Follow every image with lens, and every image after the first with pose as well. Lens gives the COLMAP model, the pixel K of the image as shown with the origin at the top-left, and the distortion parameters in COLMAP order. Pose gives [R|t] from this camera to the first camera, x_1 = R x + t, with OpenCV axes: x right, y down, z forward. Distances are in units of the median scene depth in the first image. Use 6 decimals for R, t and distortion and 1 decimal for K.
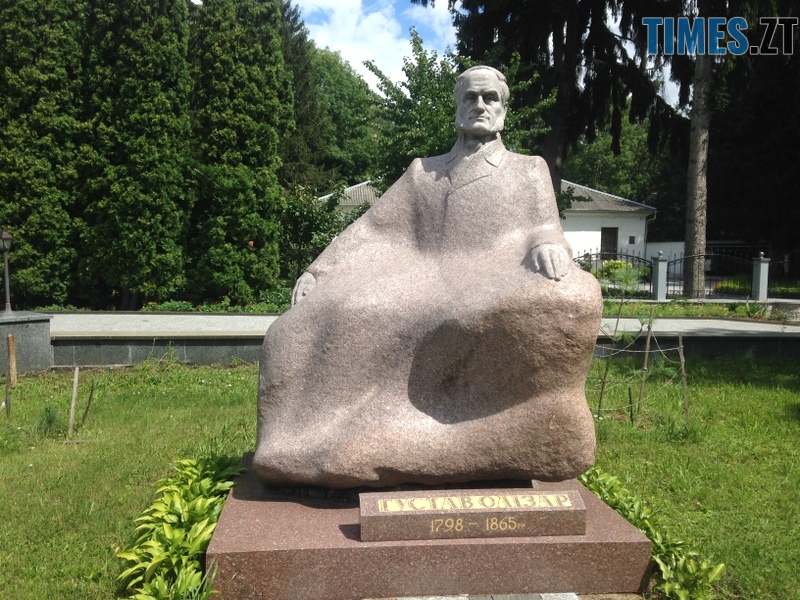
lens RADIAL K [[716.3, 0, 400.0], [0, 716.3, 300.0], [0, 0, 1]] dist [0.180232, -0.254469]
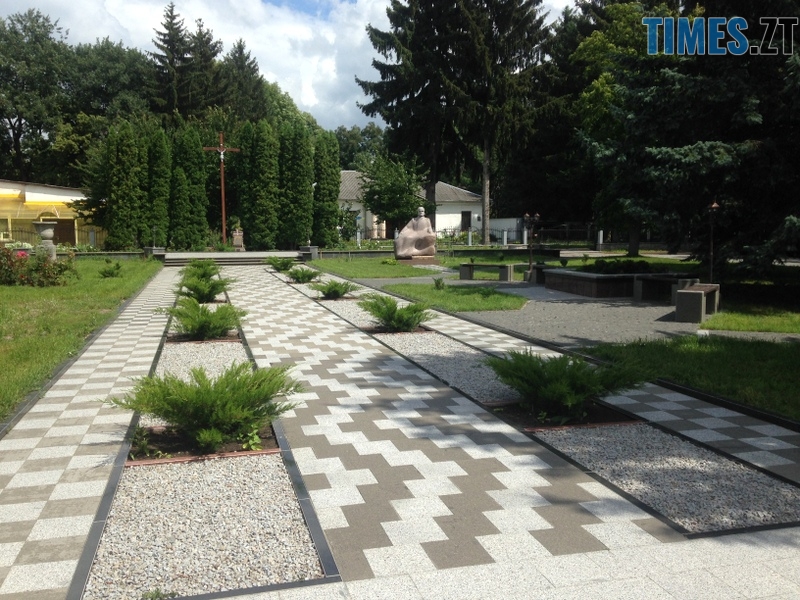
lens RADIAL K [[716.3, 0, 400.0], [0, 716.3, 300.0], [0, 0, 1]] dist [0.180232, -0.254469]
pose [[0.987282, -0.034873, 0.155107, -0.435949], [0.029154, 0.998814, 0.038996, 0.121264], [-0.156283, -0.033978, 0.987128, -2.150413]]
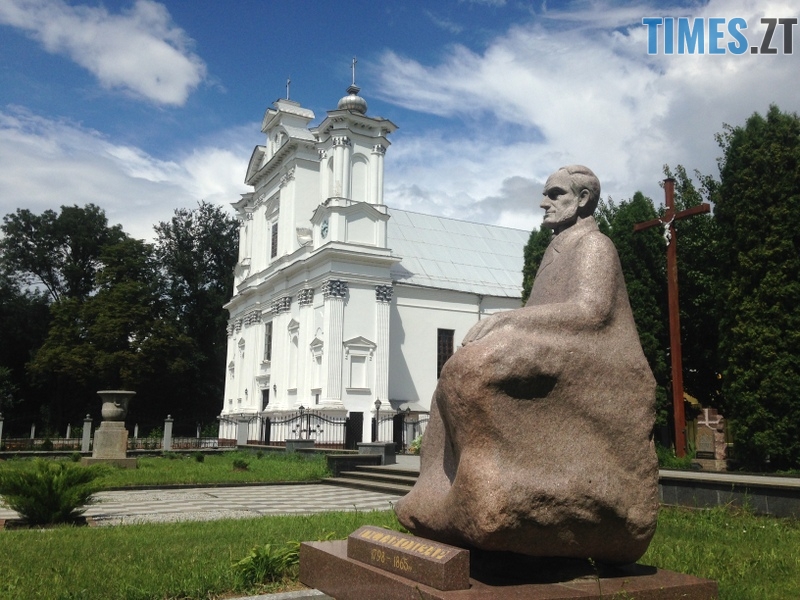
lens RADIAL K [[716.3, 0, 400.0], [0, 716.3, 300.0], [0, 0, 1]] dist [0.180232, -0.254469]
pose [[0.376433, -0.176374, -0.909500, 0.286555], [-0.065177, 0.974237, -0.215905, 0.035518], [0.924148, 0.140552, 0.355239, 0.124369]]
